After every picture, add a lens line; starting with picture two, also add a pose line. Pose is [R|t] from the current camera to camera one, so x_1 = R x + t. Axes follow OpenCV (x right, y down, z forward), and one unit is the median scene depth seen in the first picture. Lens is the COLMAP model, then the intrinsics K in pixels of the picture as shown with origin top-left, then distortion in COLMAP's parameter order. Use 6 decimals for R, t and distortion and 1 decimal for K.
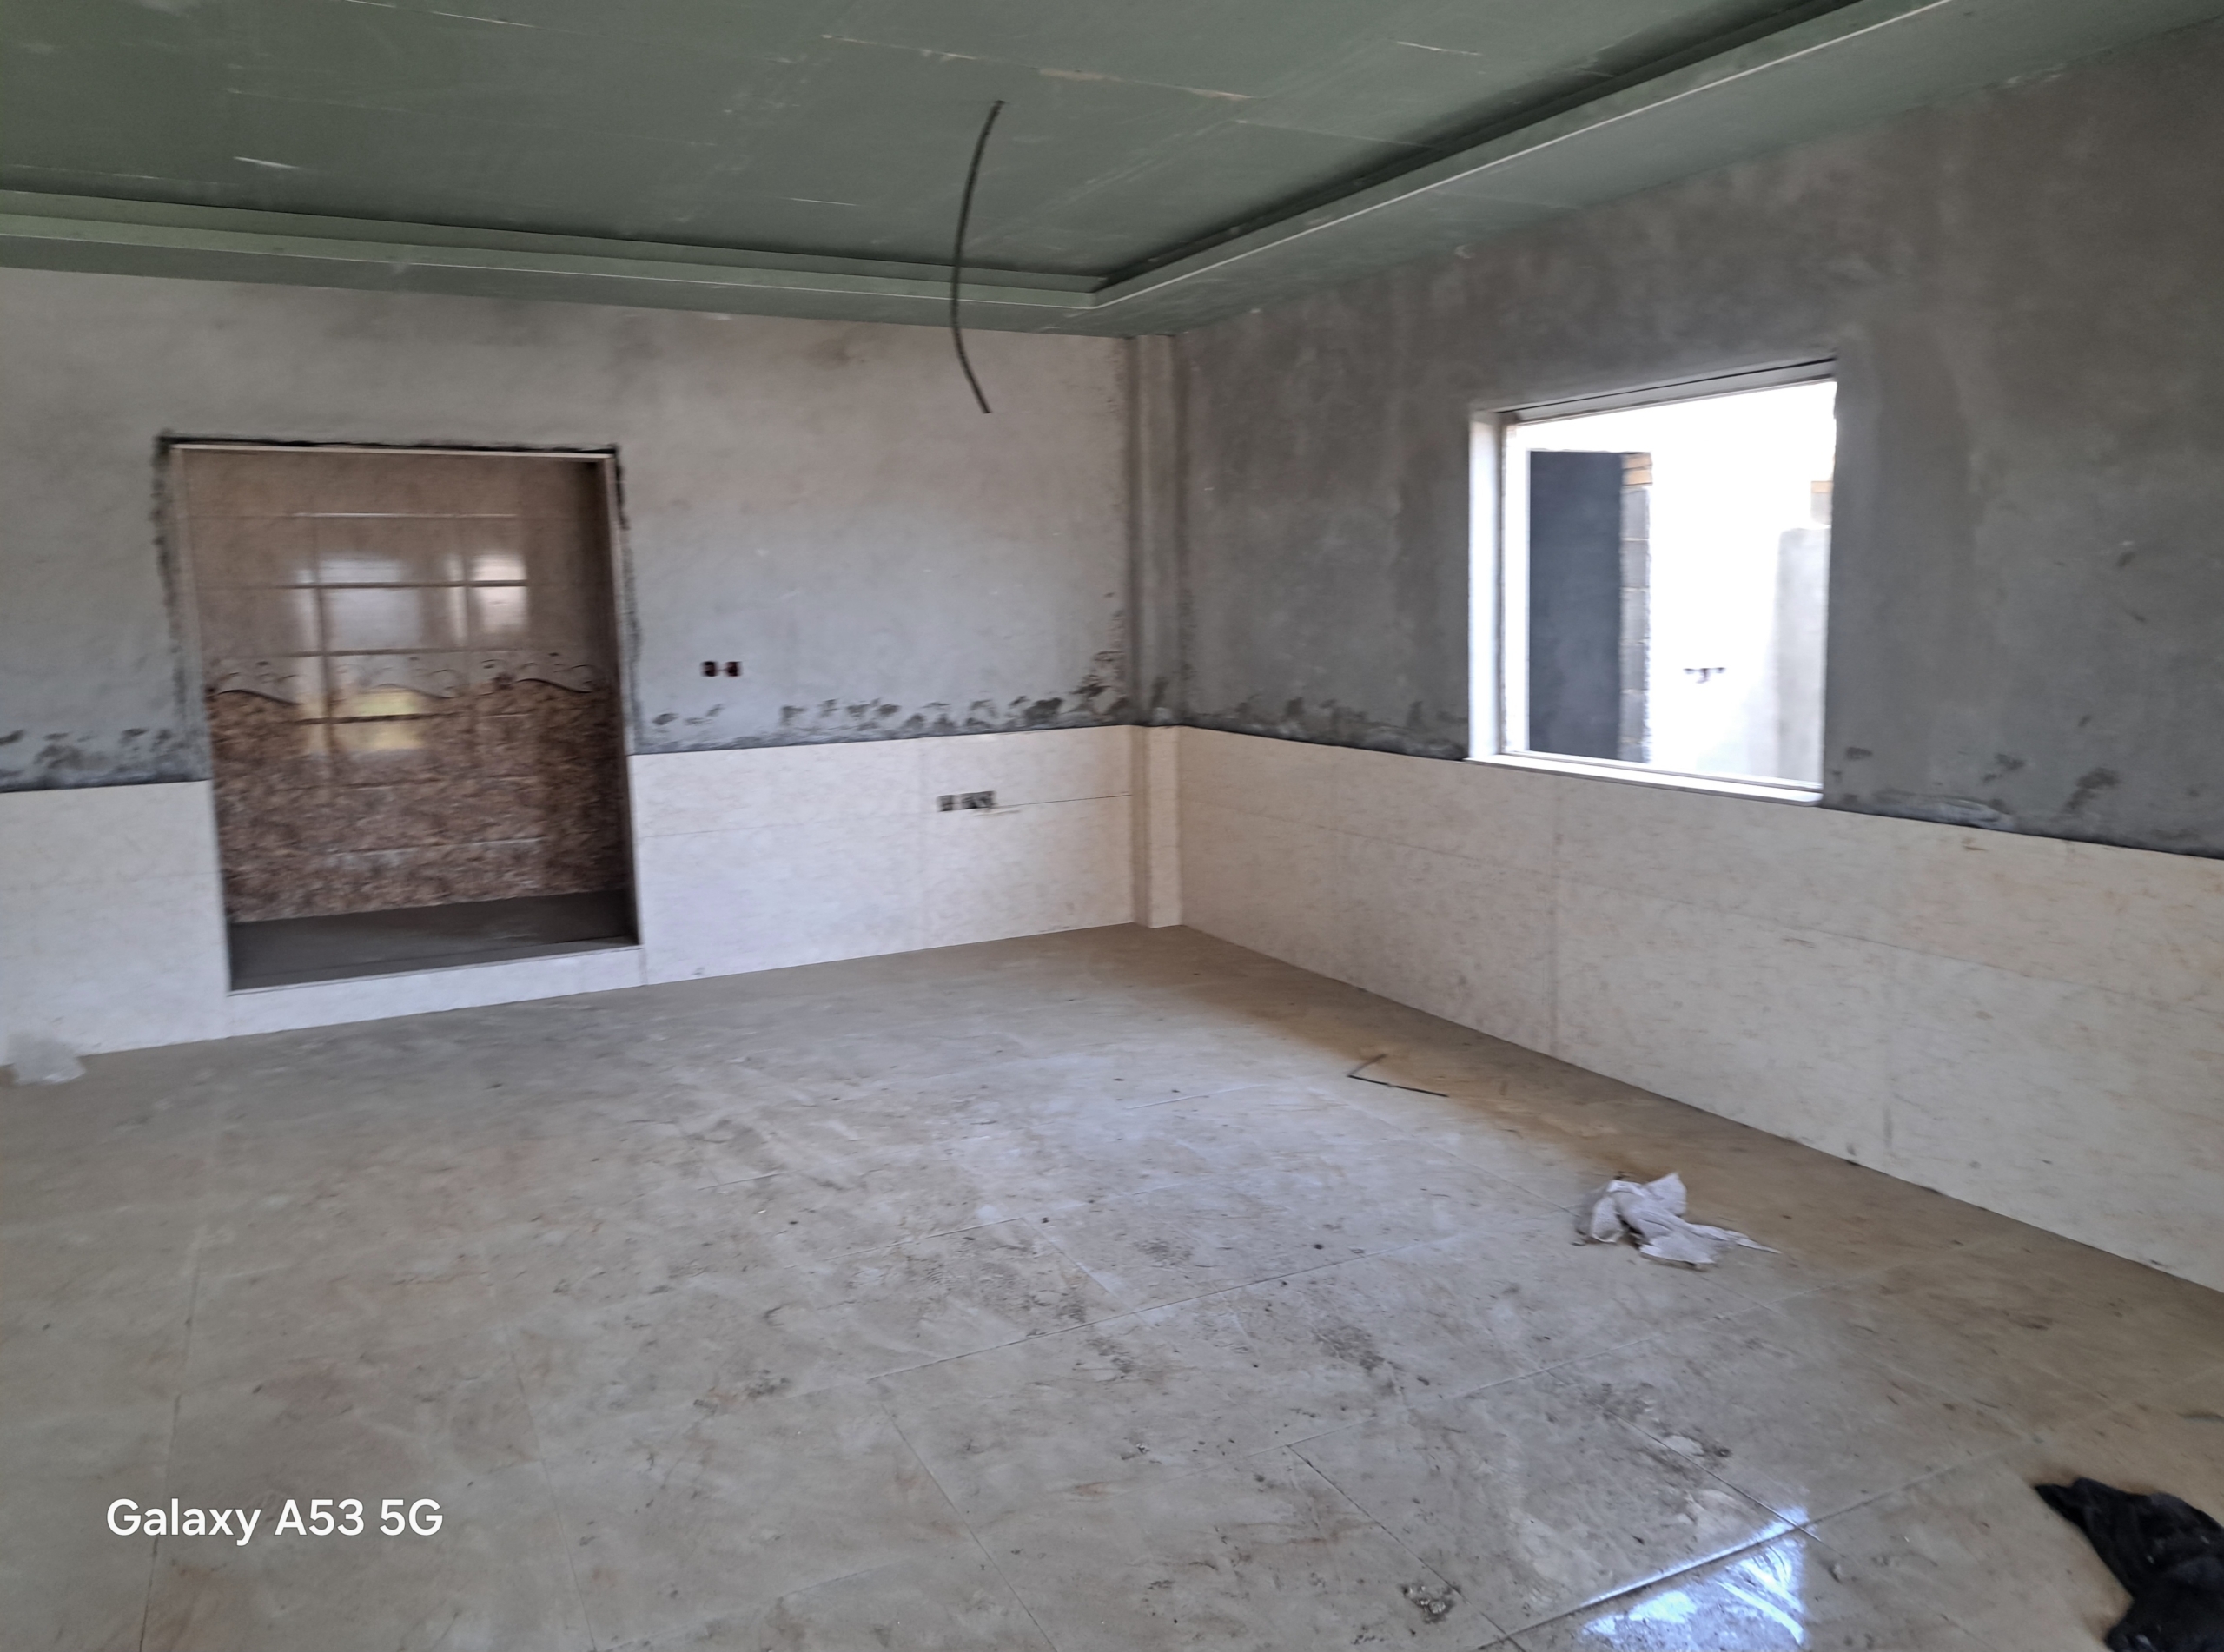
lens RADIAL K [[1650.3, 0, 1119.2], [0, 1650.3, 796.1], [0, 0, 1]] dist [0.159914, -0.197394]
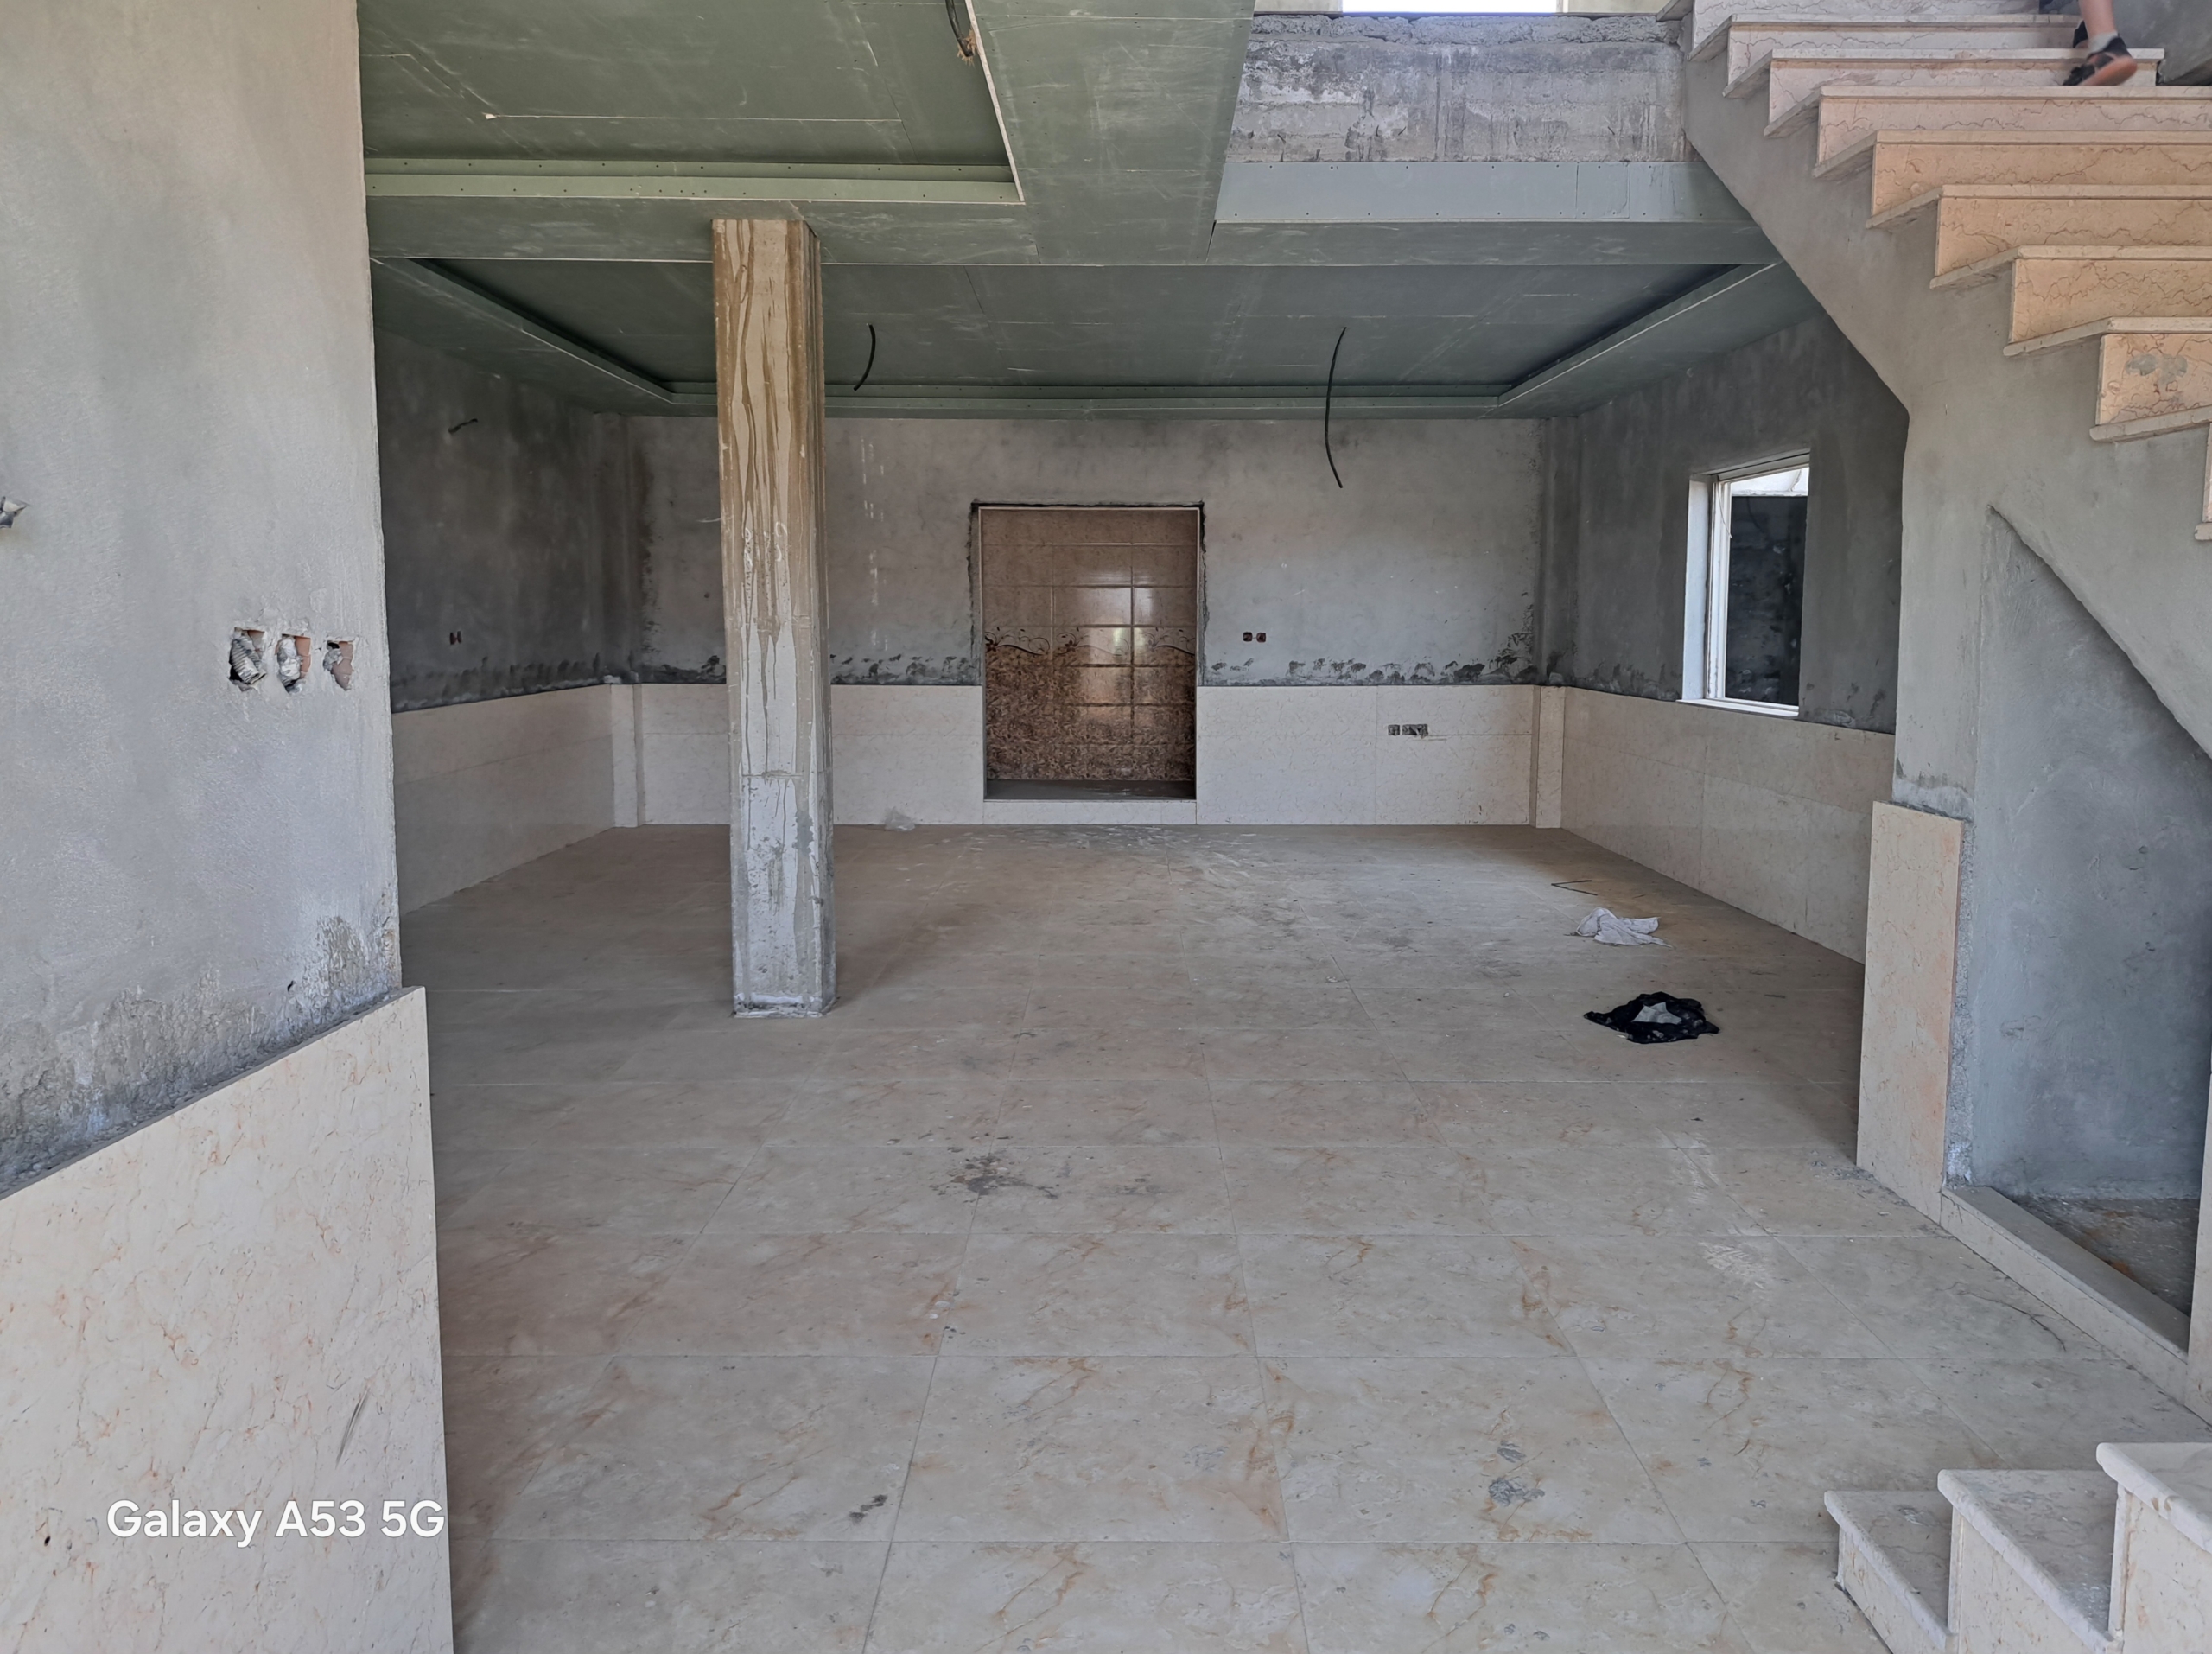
lens RADIAL K [[1641.7, 0, 1113.2], [0, 1641.7, 797.3], [0, 0, 1]] dist [0.159914, -0.197394]
pose [[0.895537, 0.069446, -0.439536, 0.355389], [-0.073288, 0.997277, 0.008246, 0.076892], [0.438911, 0.024828, 0.898187, -0.502650]]
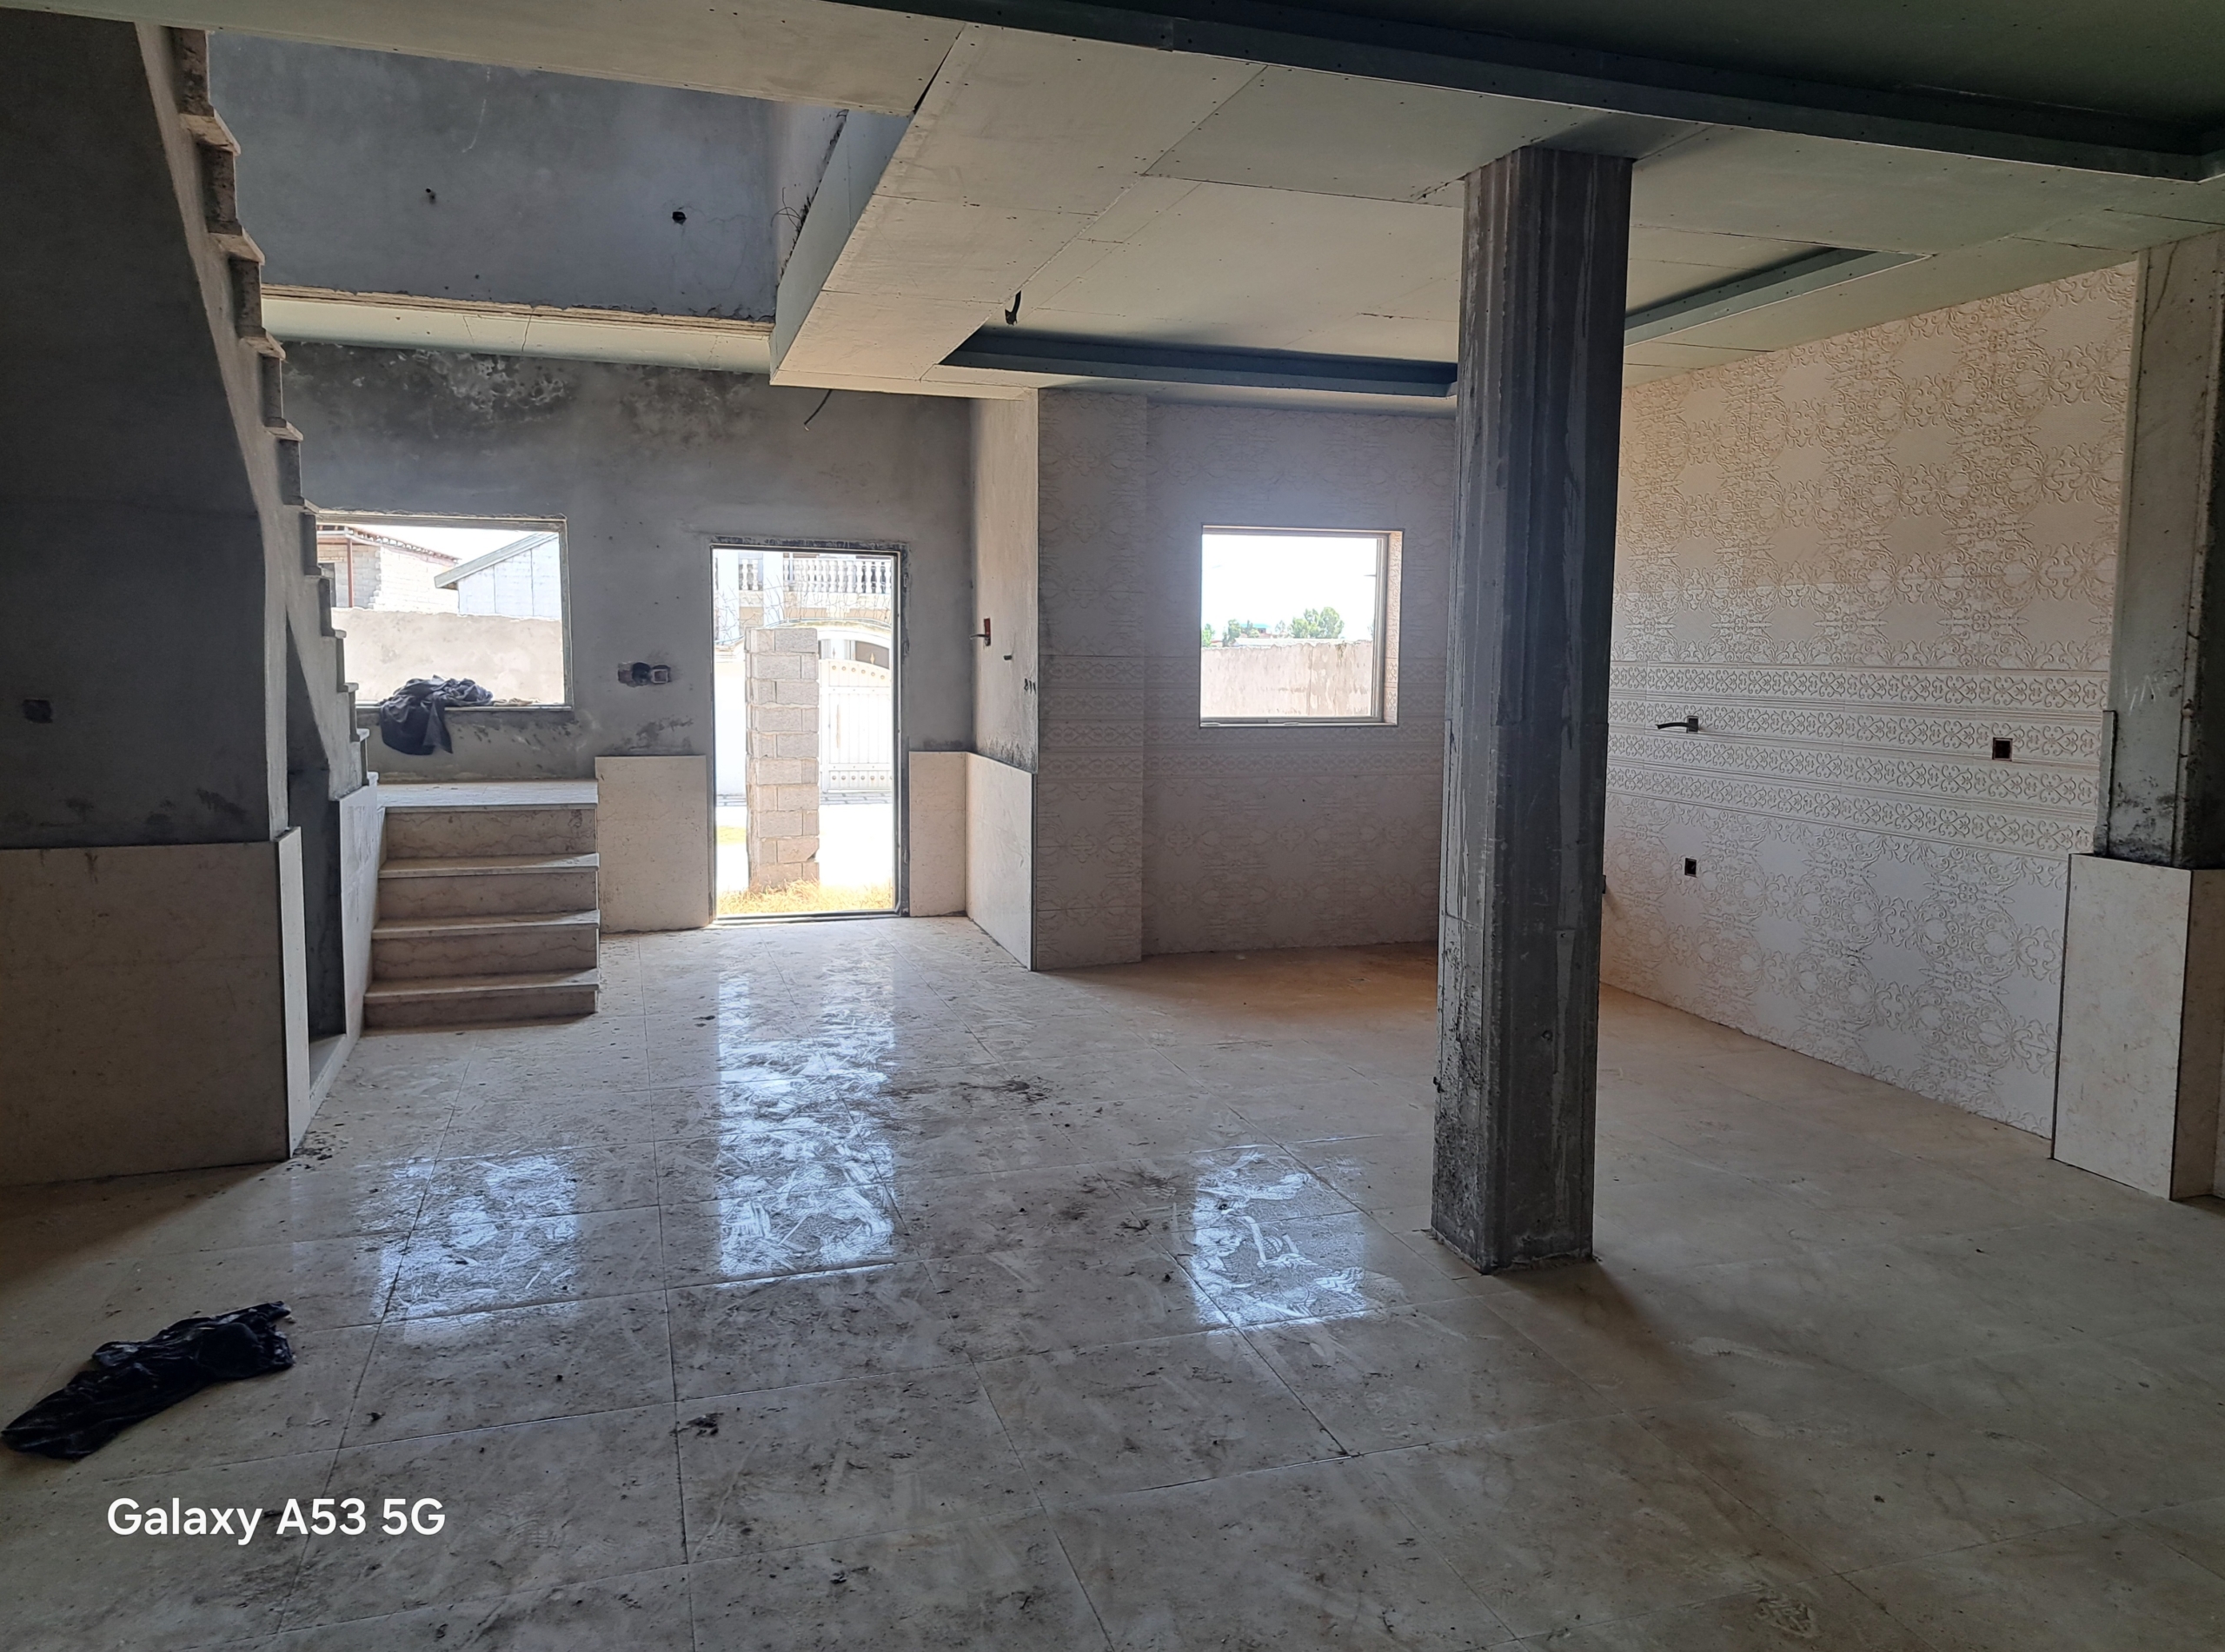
lens RADIAL K [[1651.1, 0, 1119.7], [0, 1651.1, 796.1], [0, 0, 1]] dist [0.159914, -0.197394]
pose [[-0.986530, -0.005837, 0.163476, -0.123266], [0.028527, 0.977909, 0.207074, -0.090246], [-0.161073, 0.208948, -0.964570, 0.778722]]
